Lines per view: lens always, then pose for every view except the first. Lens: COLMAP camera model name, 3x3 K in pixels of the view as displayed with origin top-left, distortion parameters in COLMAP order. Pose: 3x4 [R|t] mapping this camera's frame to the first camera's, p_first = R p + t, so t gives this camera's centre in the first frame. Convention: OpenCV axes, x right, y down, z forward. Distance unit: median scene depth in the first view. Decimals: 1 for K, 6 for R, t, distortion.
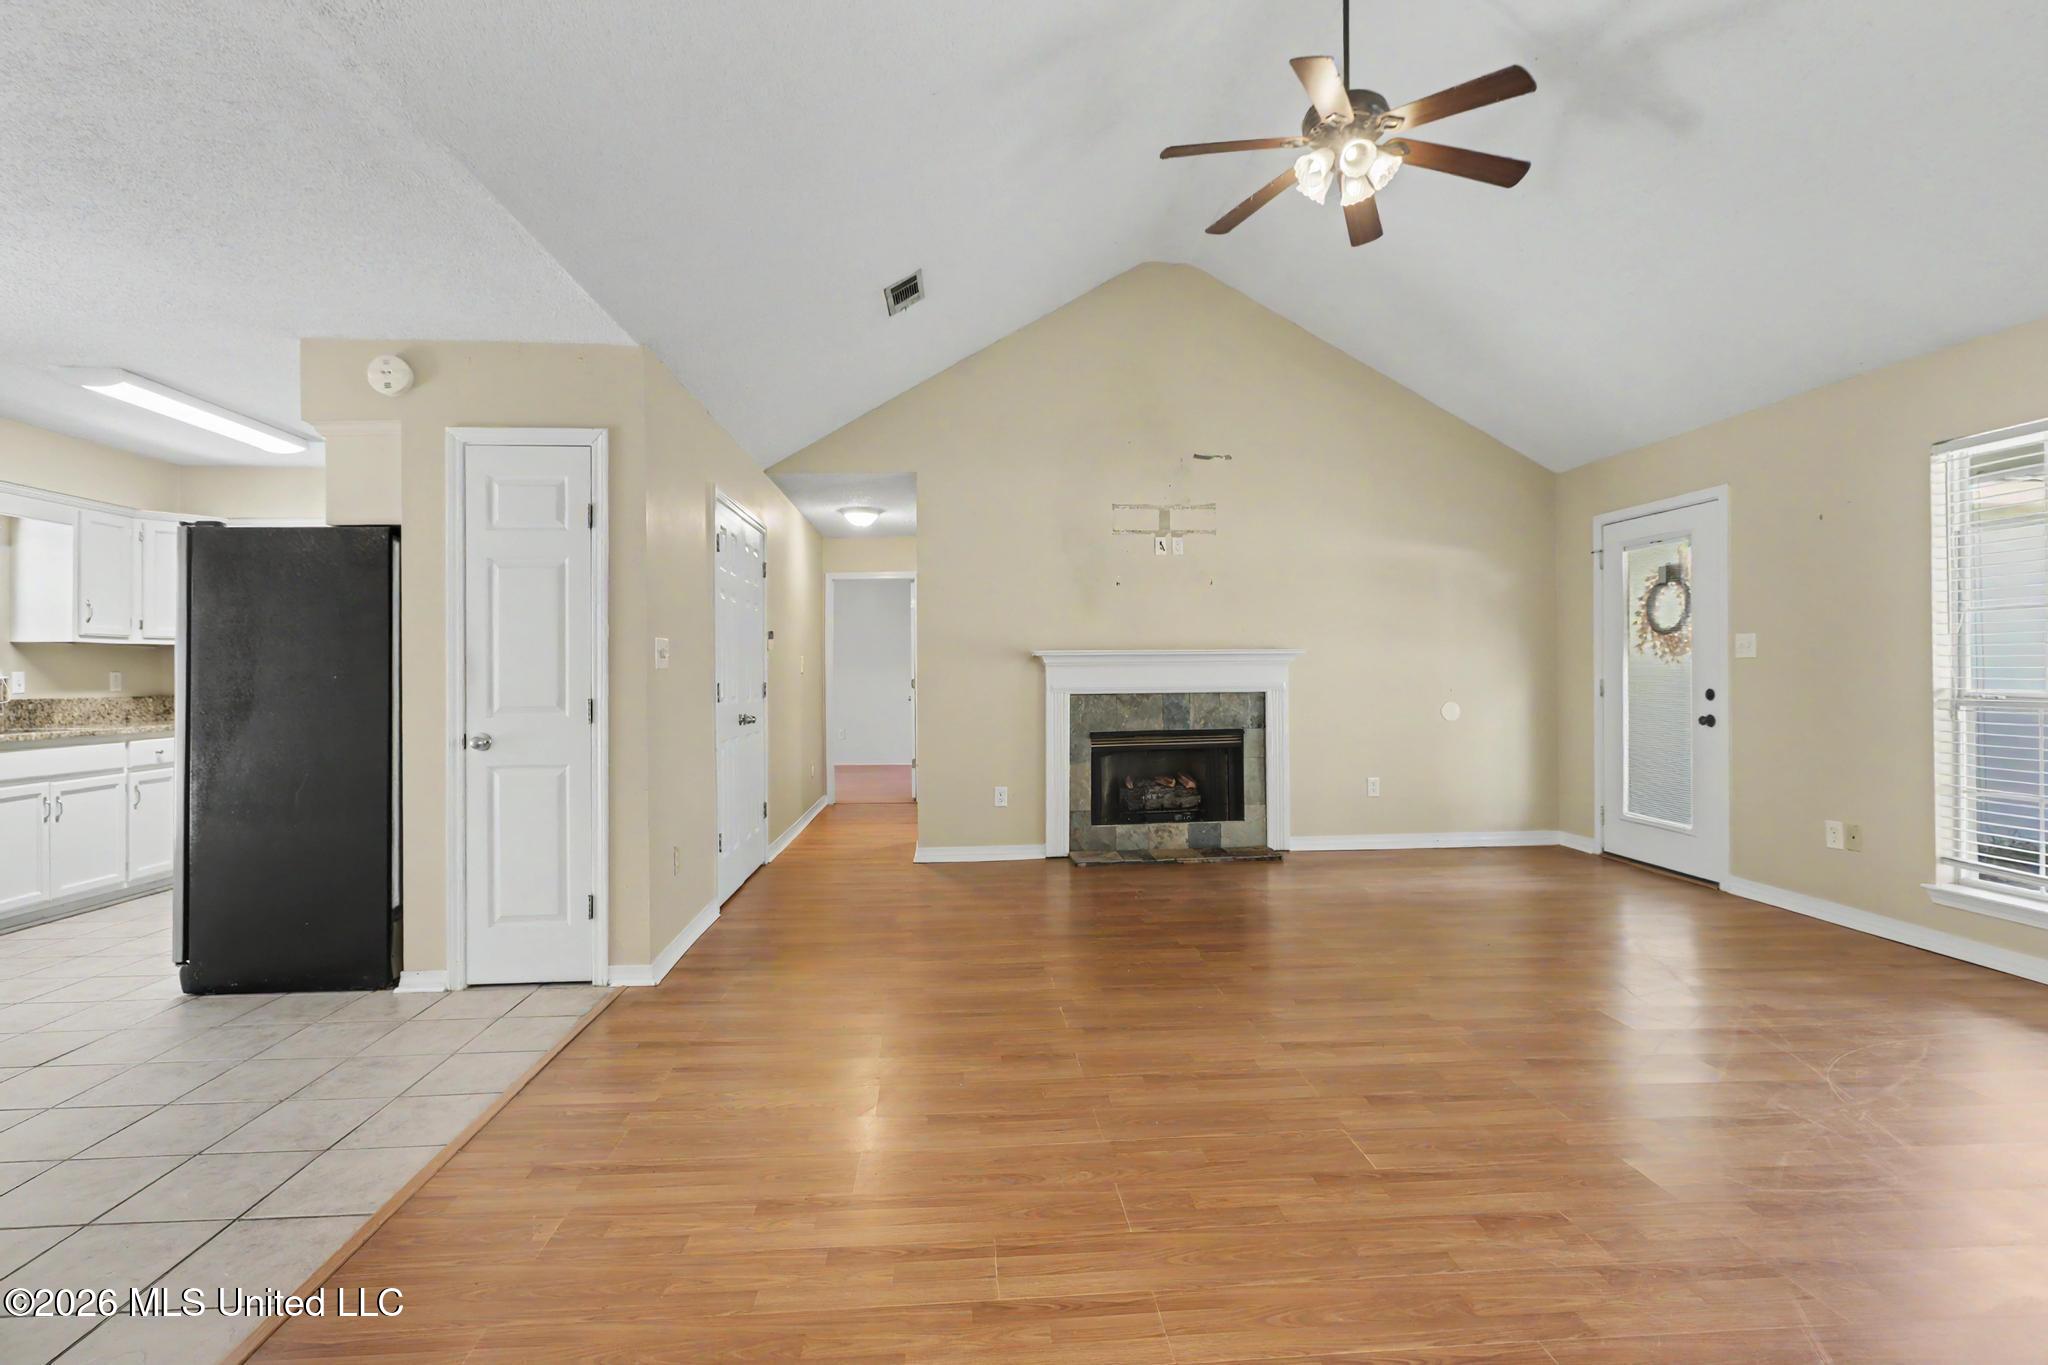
lens RADIAL K [[966.8, 0, 1029.1], [0, 966.8, 661.1], [0, 0, 1]] dist [-0.002106, 0.000210]
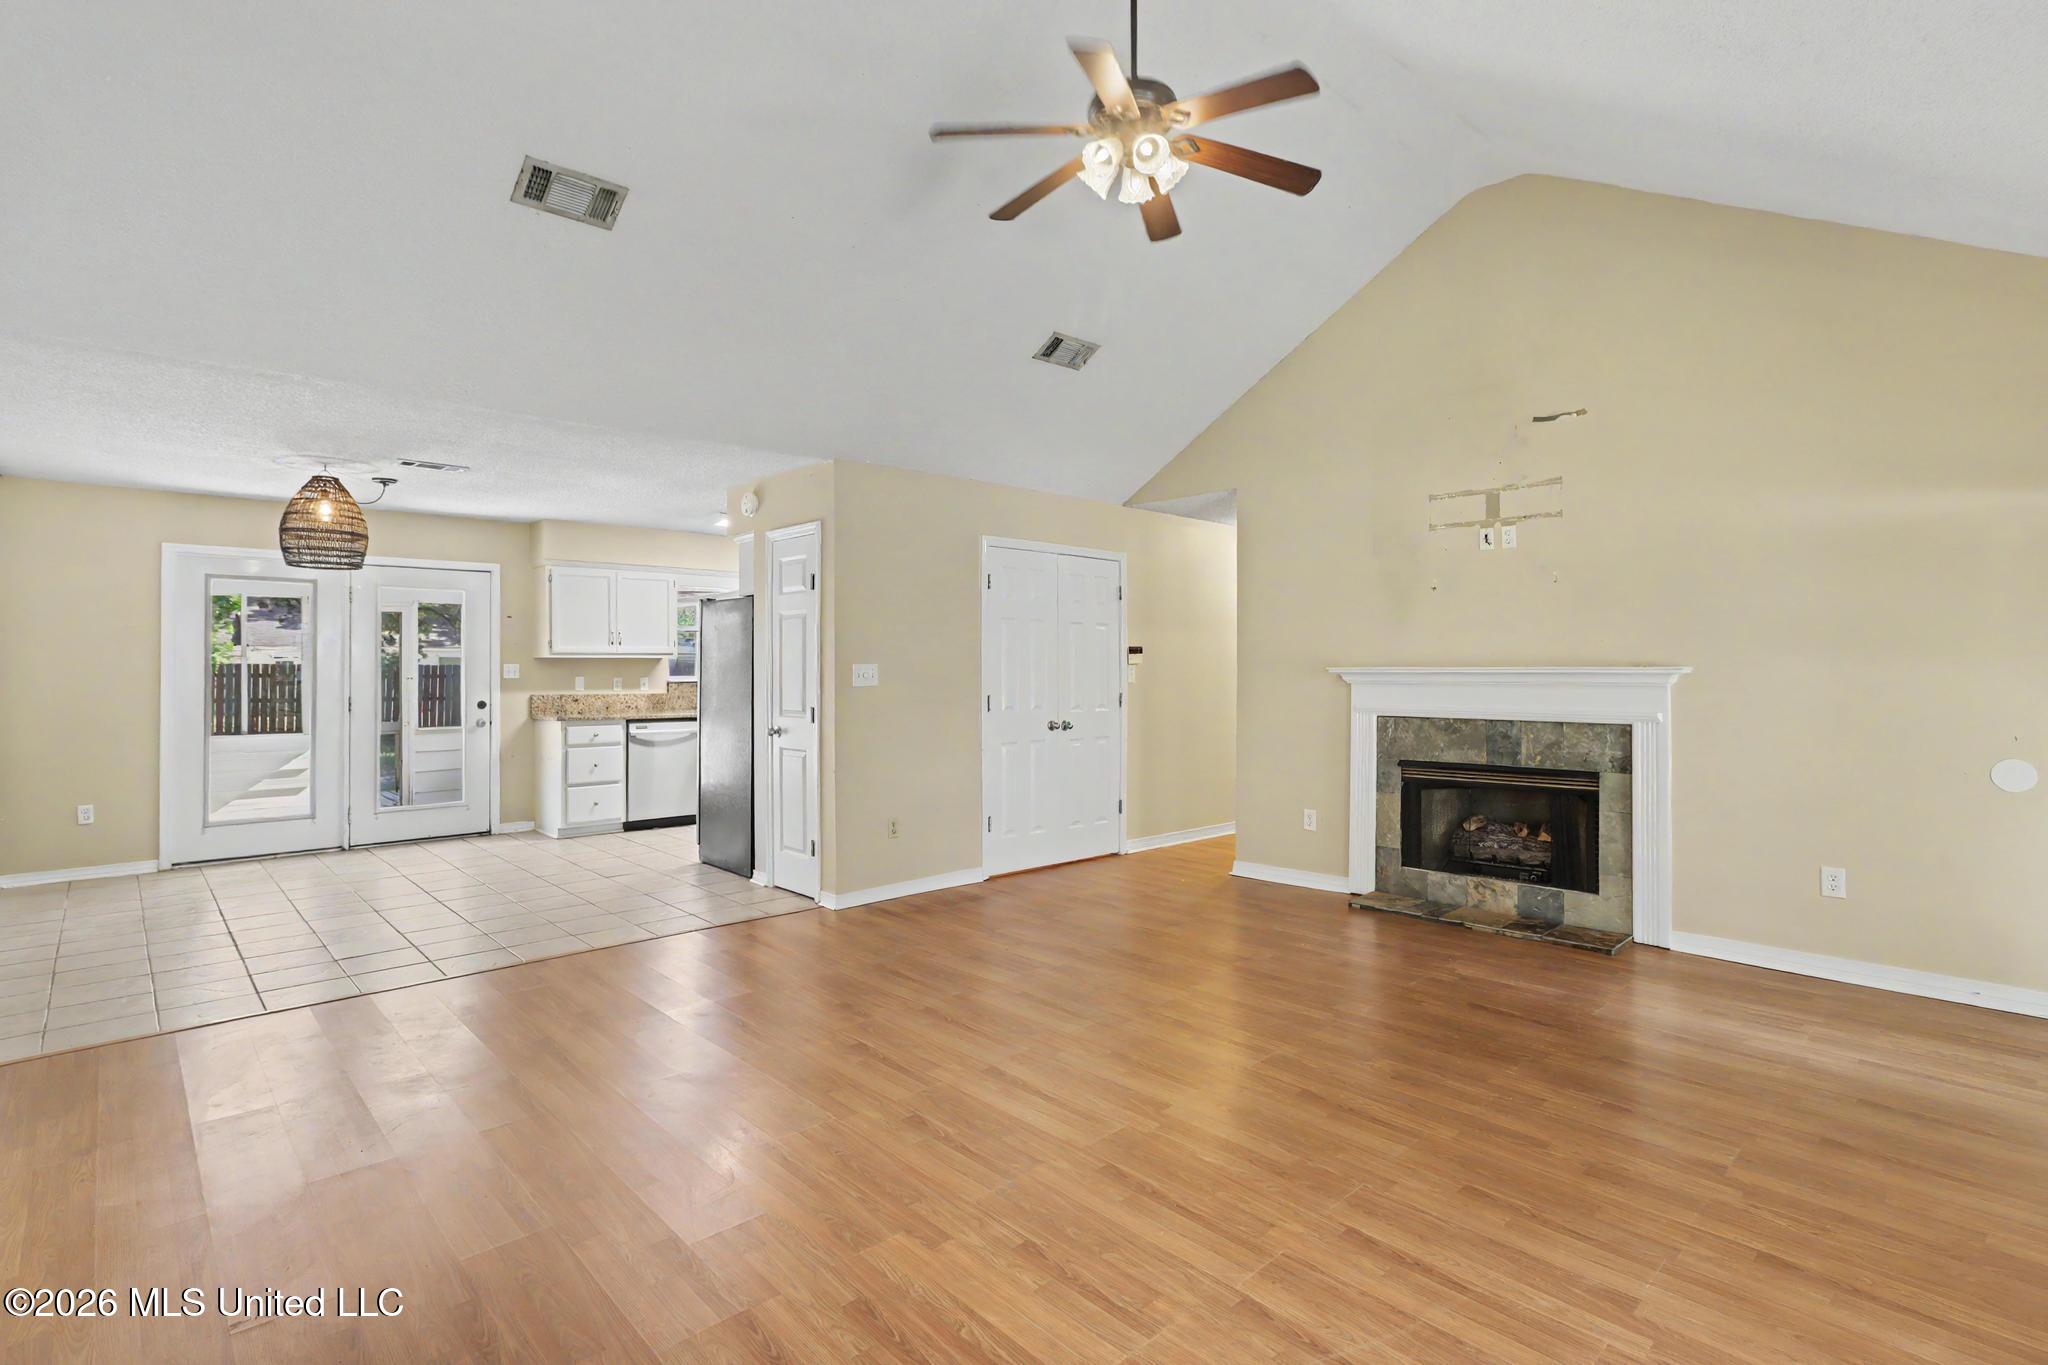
lens RADIAL K [[978.5, 0, 1022.4], [0, 978.5, 653.8], [0, 0, 1]] dist [-0.003583, 0.000127]
pose [[0.629557, -0.001732, -0.776952, 0.597410], [0.002975, 0.999996, 0.000181, -0.026102], [0.776948, -0.002425, 0.629560, 0.198446]]
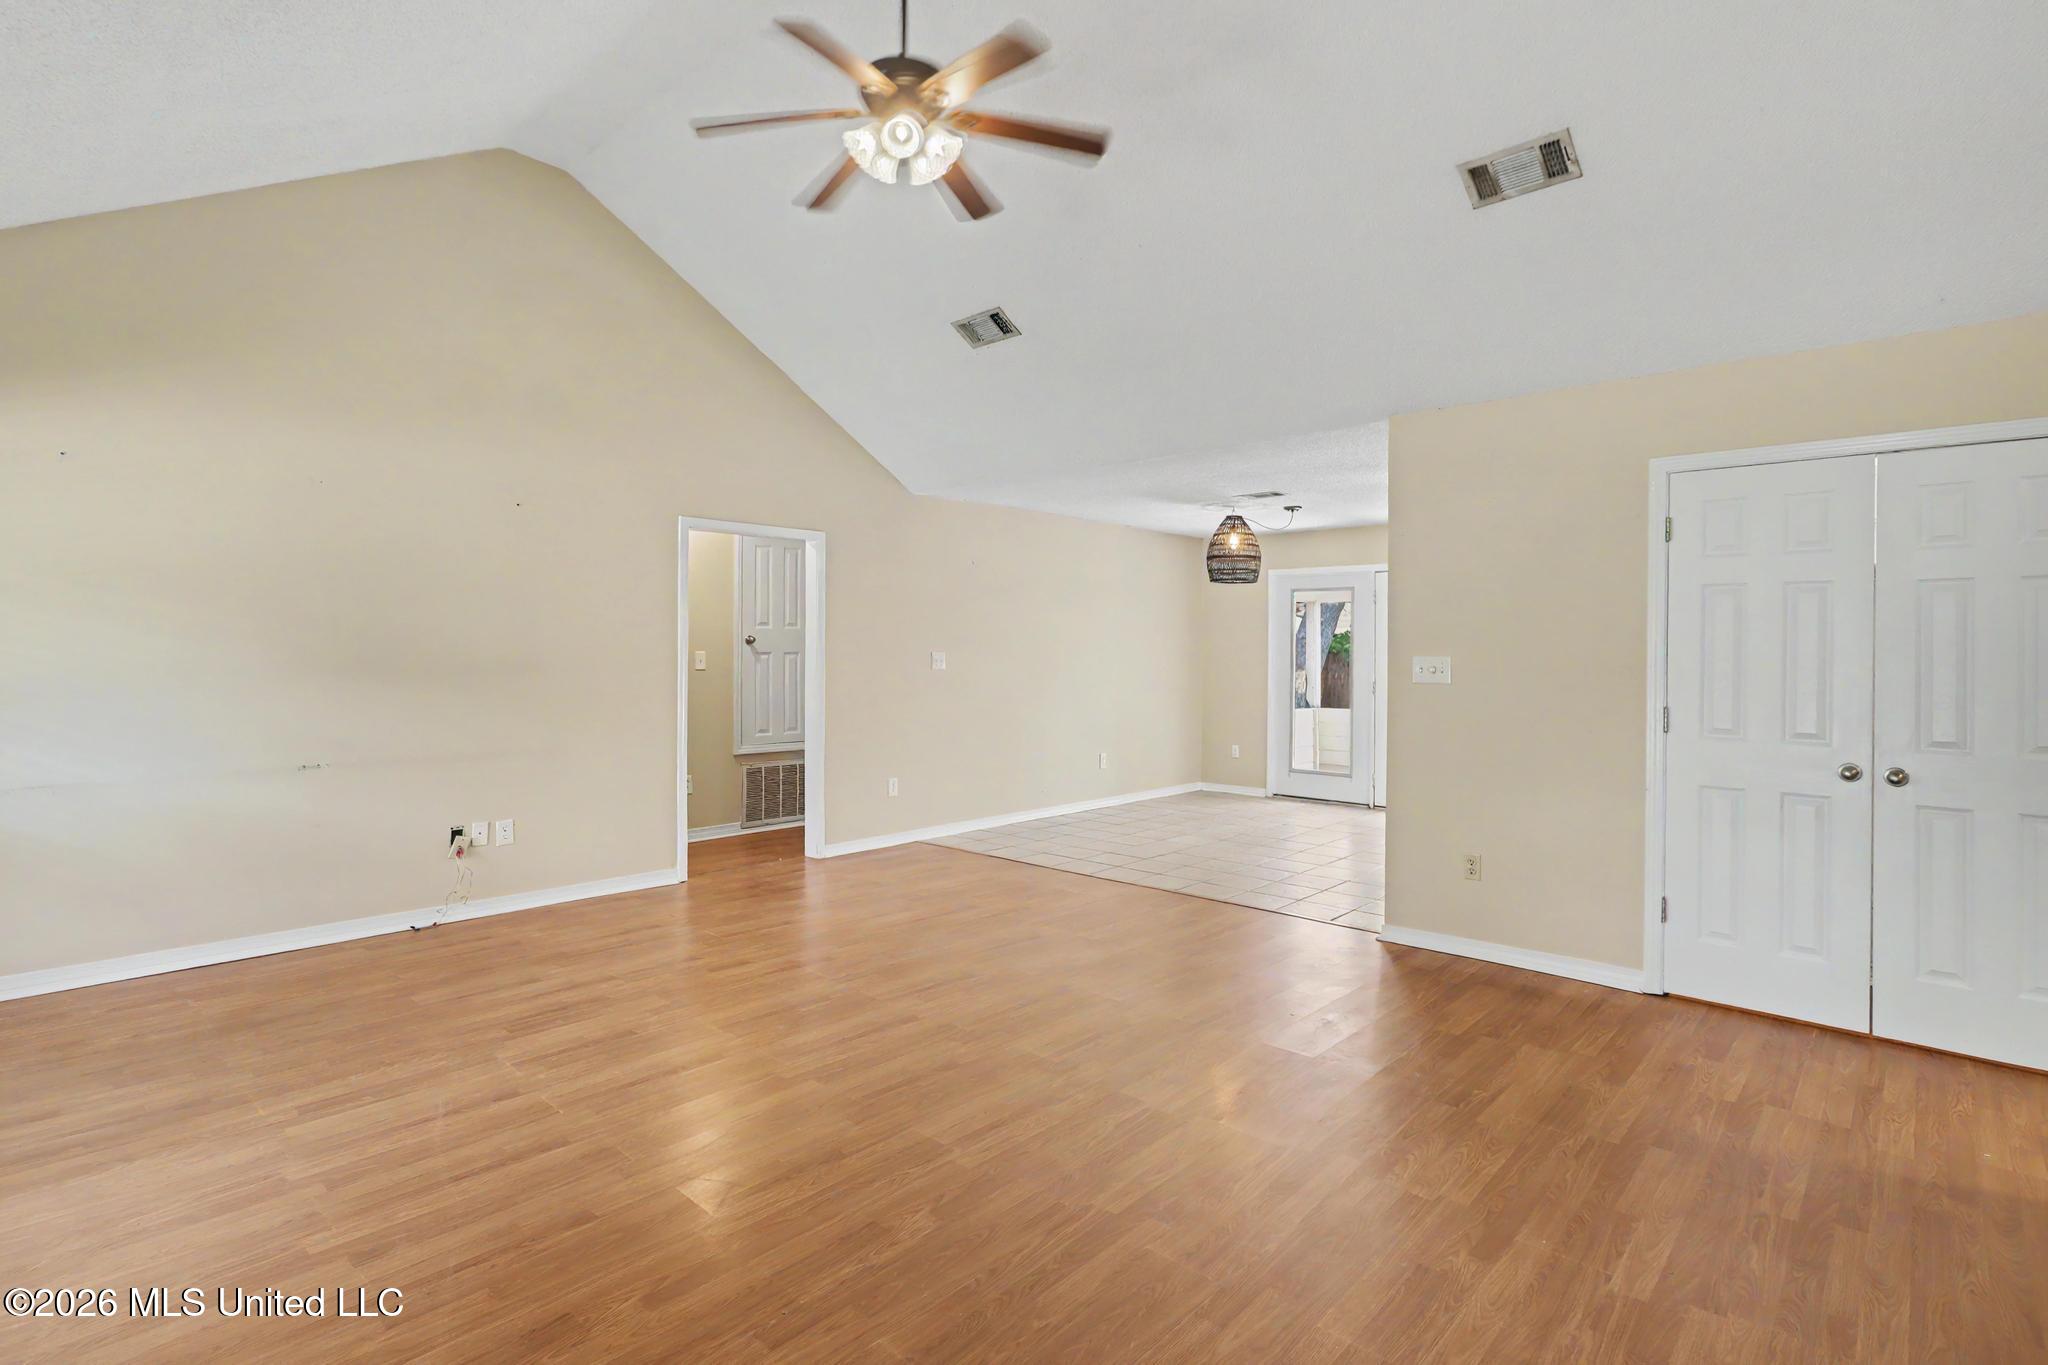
lens RADIAL K [[1003.7, 0, 1030.6], [0, 1003.7, 634.6], [0, 0, 1]] dist [-0.001994, 0.000097]
pose [[-0.720895, -0.011460, -0.692950, 0.542015], [0.001328, 0.999839, -0.017917, -0.019143], [0.693043, -0.013836, -0.720763, 1.059253]]
